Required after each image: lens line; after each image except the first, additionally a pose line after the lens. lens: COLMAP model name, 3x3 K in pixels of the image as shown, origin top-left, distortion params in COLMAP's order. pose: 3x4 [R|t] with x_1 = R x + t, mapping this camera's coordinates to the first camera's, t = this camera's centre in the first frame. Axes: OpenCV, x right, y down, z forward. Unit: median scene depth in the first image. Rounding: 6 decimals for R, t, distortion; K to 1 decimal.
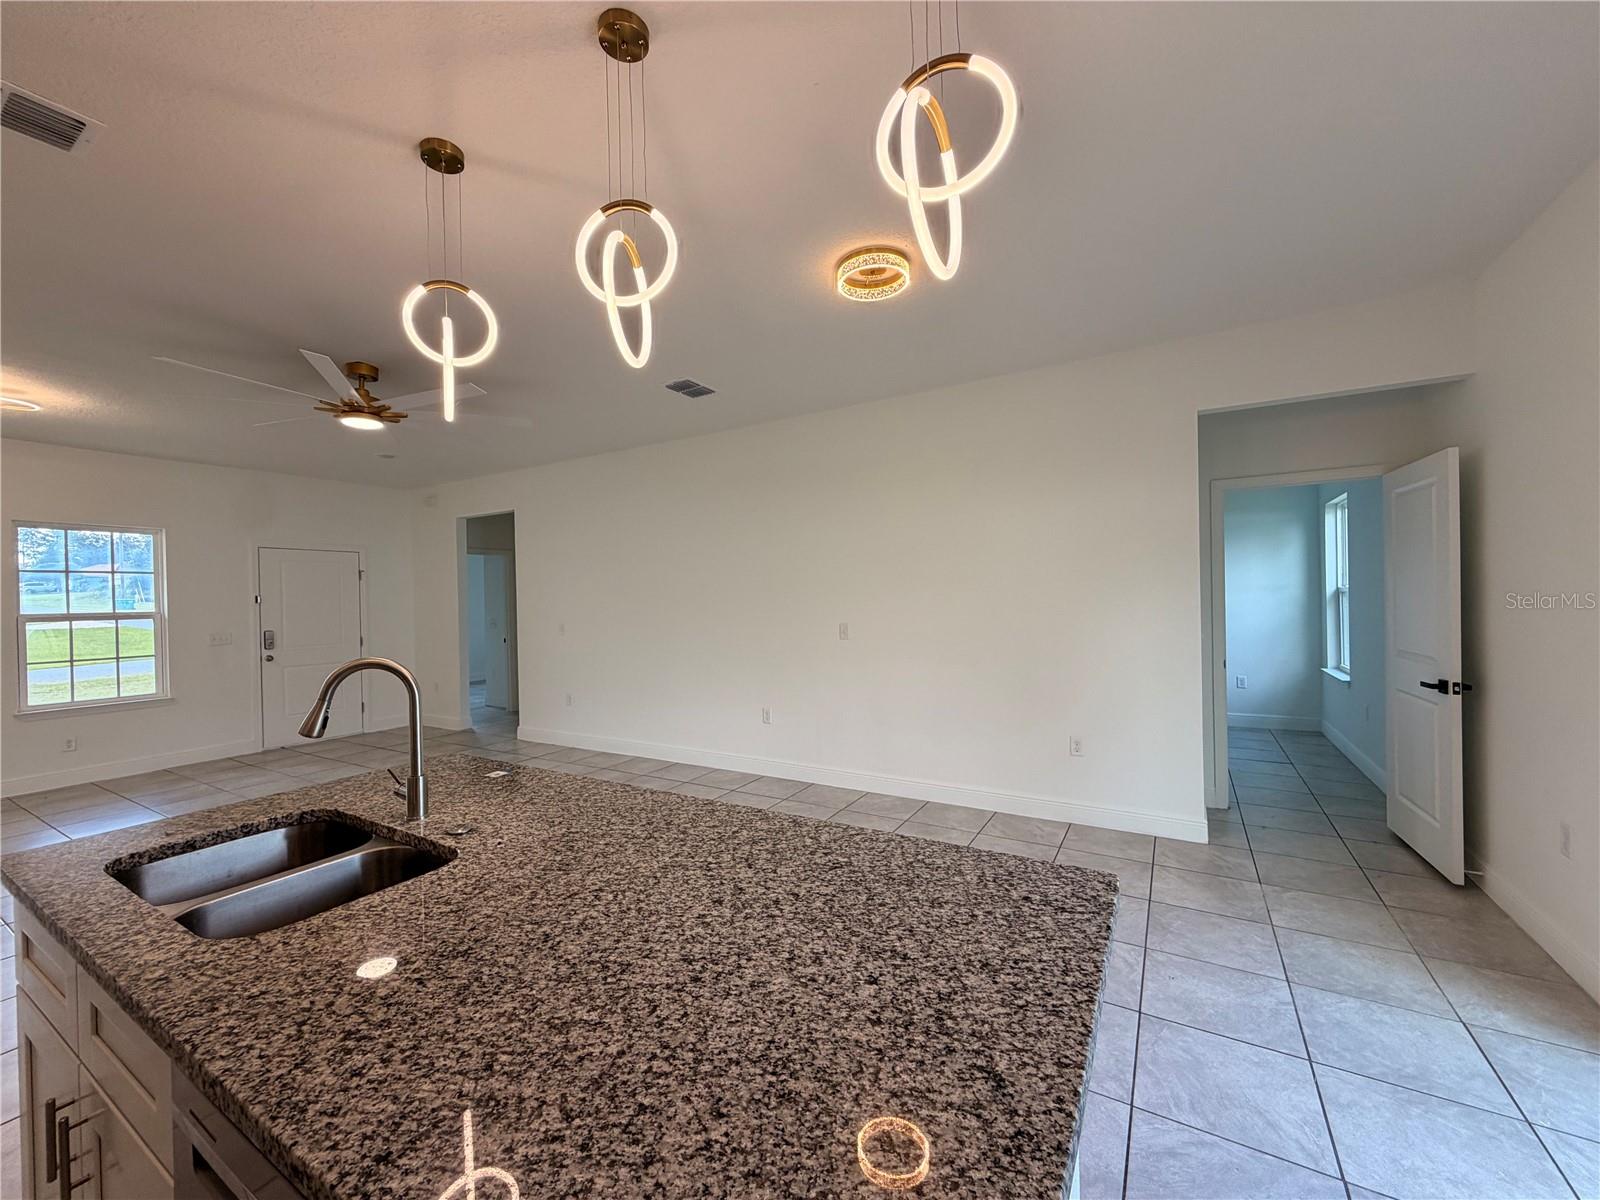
lens RADIAL K [[636.9, 0, 793.6], [0, 636.9, 601.7], [0, 0, 1]] dist [0.000759, -0.000129]
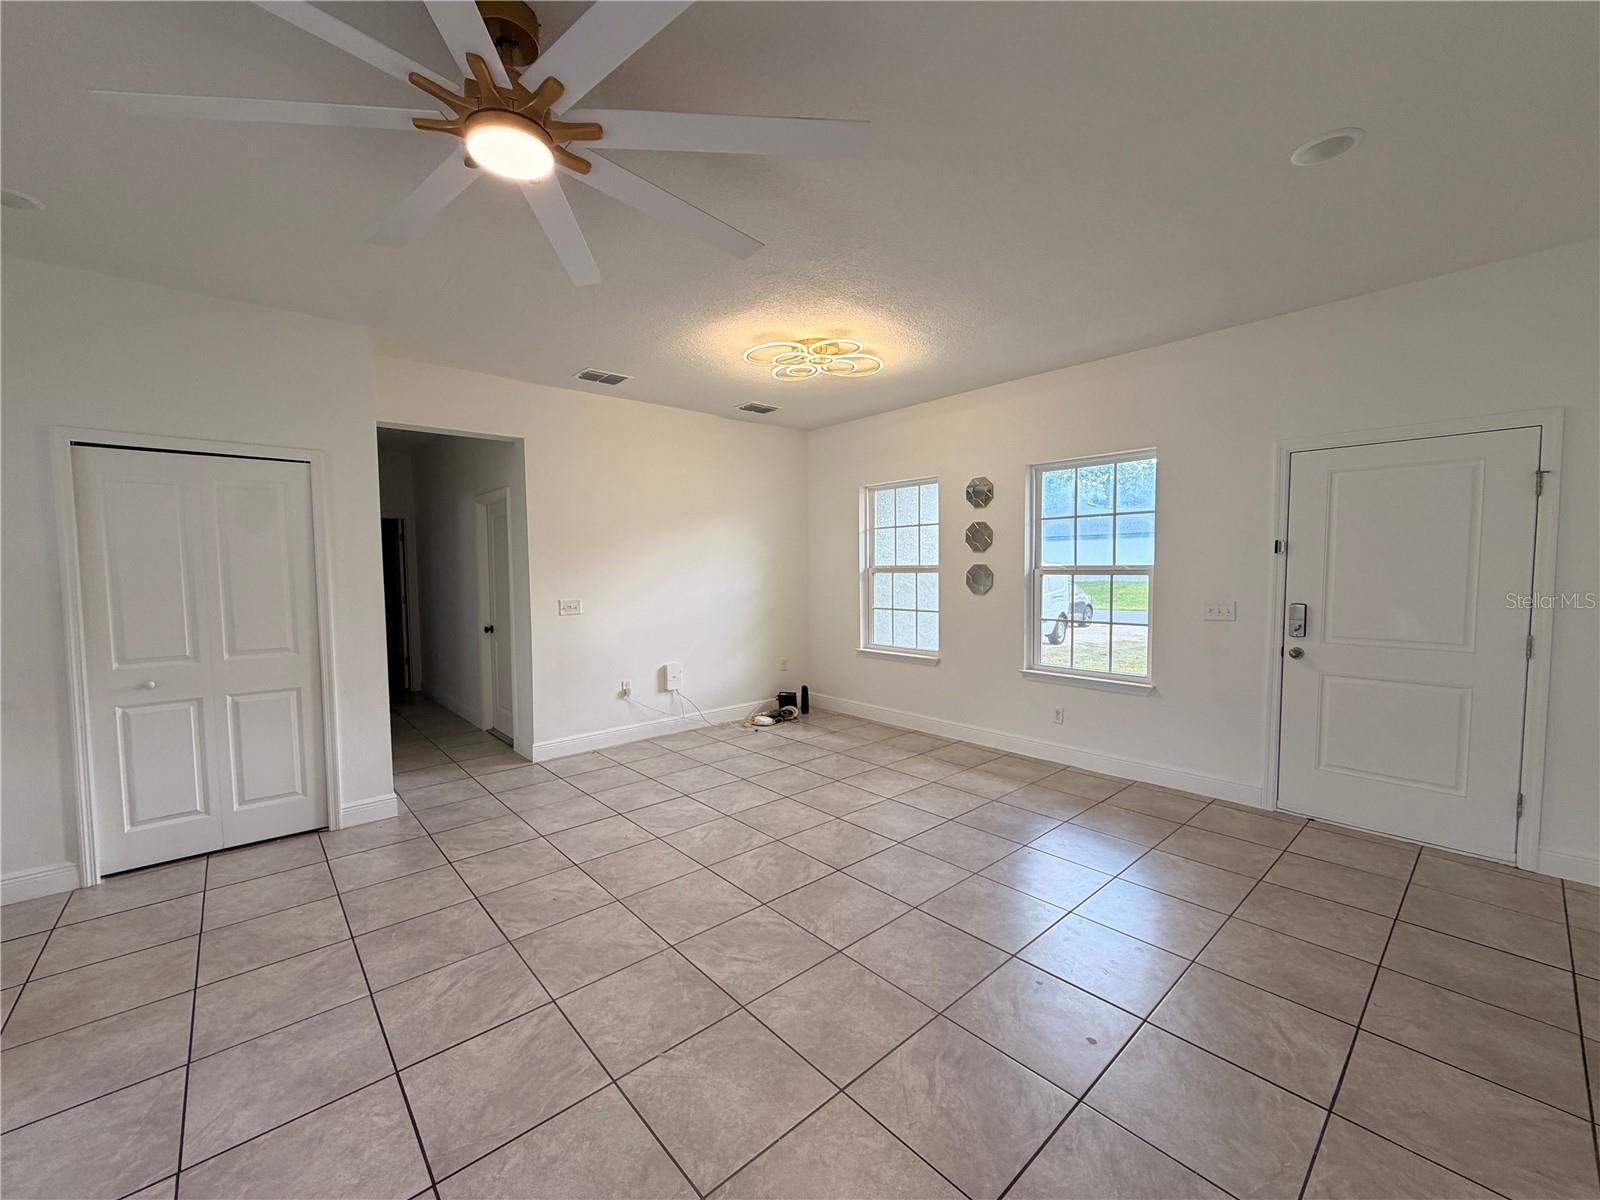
lens RADIAL K [[631.6, 0, 793.4], [0, 631.6, 602.7], [0, 0, 1]] dist [-0.002127, -0.000183]
pose [[-0.301812, 0.076297, -0.950310, -0.201251], [0.012311, 0.997021, 0.076137, -0.001732], [0.953288, 0.011280, -0.301852, 0.858388]]
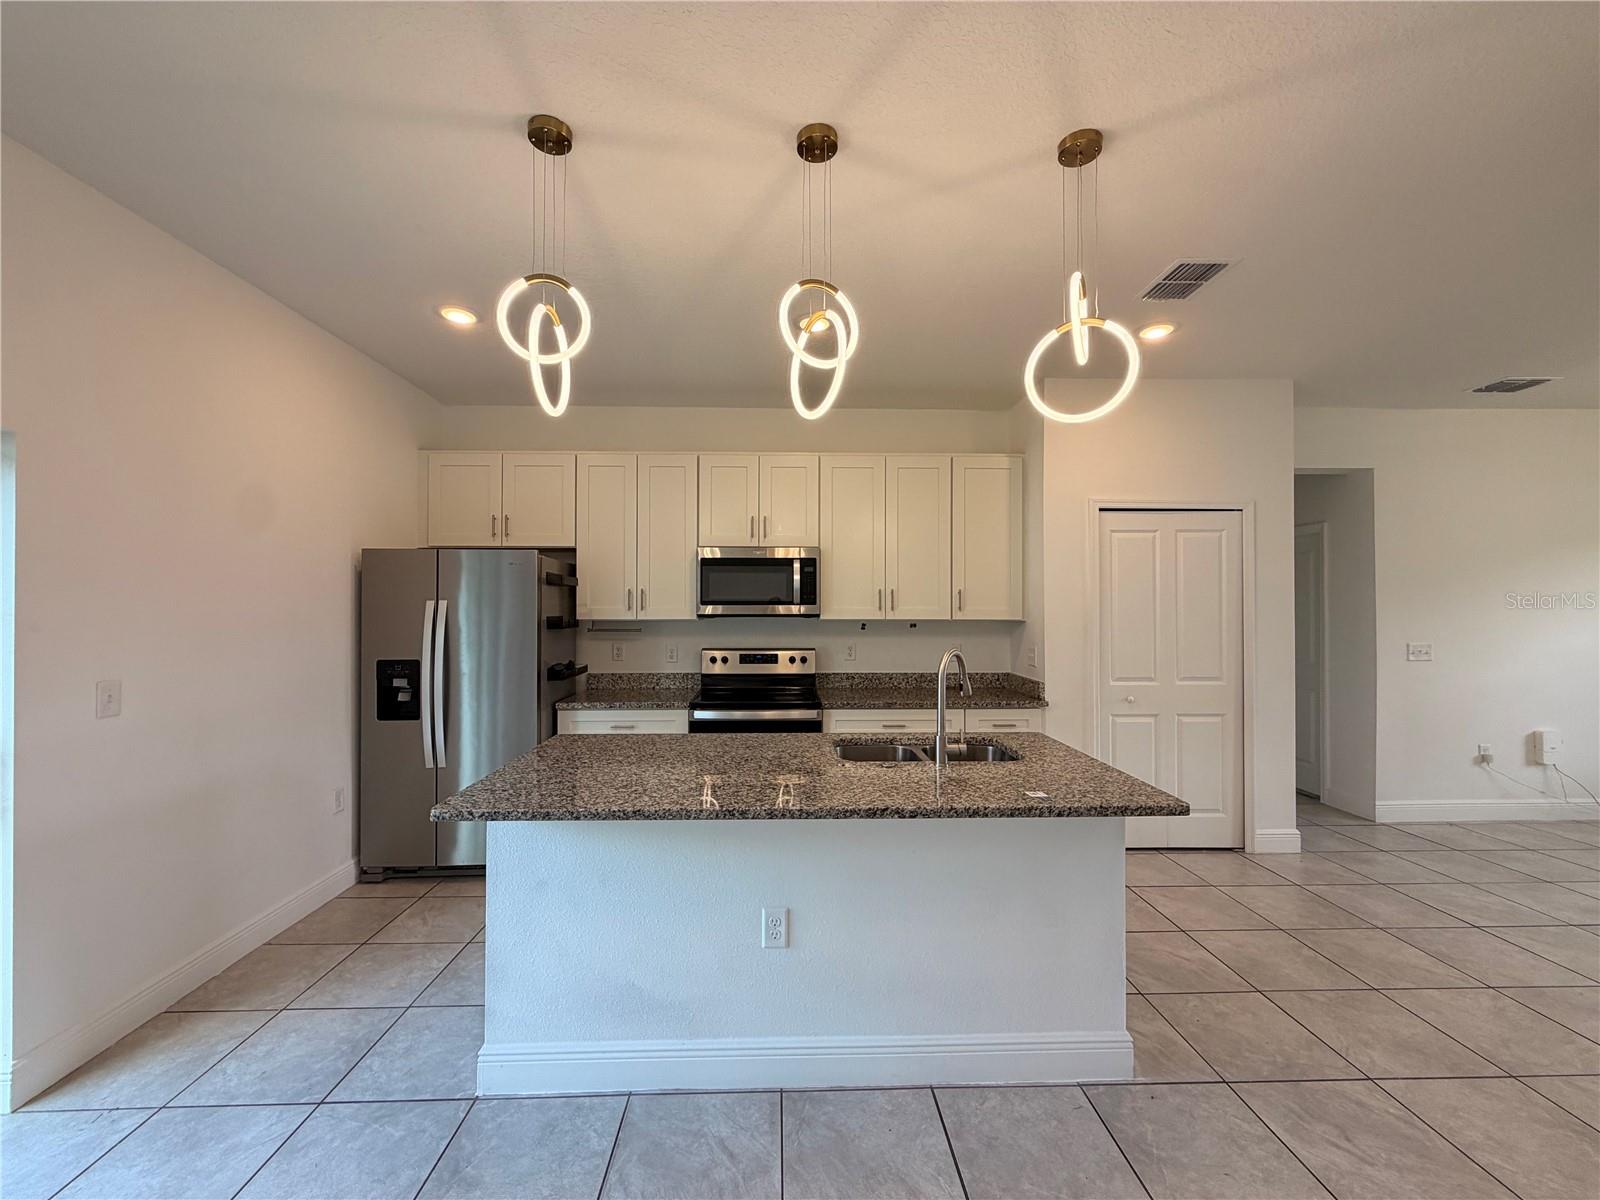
lens RADIAL K [[636.9, 0, 793.6], [0, 636.9, 601.7], [0, 0, 1]] dist [0.000759, -0.000129]
pose [[-0.842618, 0.016166, -0.538270, 0.117925], [0.015991, 0.999860, 0.004995, -0.010162], [0.538275, -0.004398, -0.842758, 0.547197]]
